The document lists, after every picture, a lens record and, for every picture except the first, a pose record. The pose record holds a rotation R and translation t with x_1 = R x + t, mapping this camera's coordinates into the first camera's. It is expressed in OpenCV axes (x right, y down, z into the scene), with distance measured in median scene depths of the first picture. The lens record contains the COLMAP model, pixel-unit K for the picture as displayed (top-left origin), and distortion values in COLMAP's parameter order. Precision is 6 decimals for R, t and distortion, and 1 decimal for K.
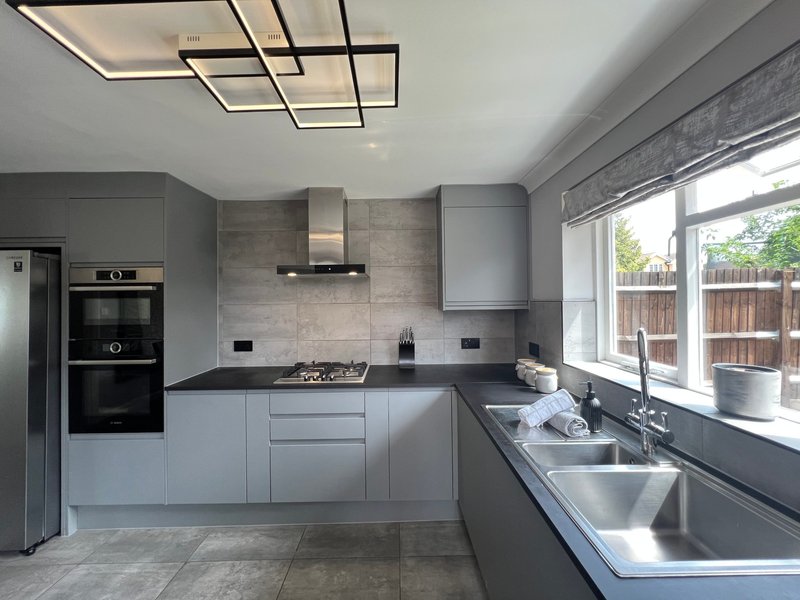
lens RADIAL K [[322.8, 0, 399.1], [0, 322.8, 299.4], [0, 0, 1]] dist [0.000734, 0.000064]
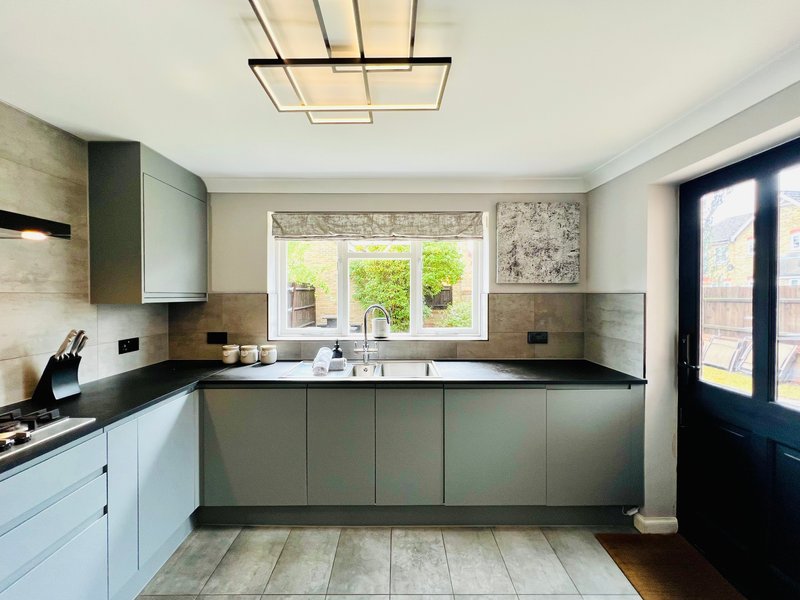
lens RADIAL K [[322.8, 0, 398.2], [0, 322.8, 299.3], [0, 0, 1]] dist [0.000734, 0.000064]
pose [[0.001133, -0.001006, 0.999999, -0.578166], [-0.004301, 0.999990, 0.001011, 0.018420], [-0.999990, -0.004302, 0.001129, 0.334622]]
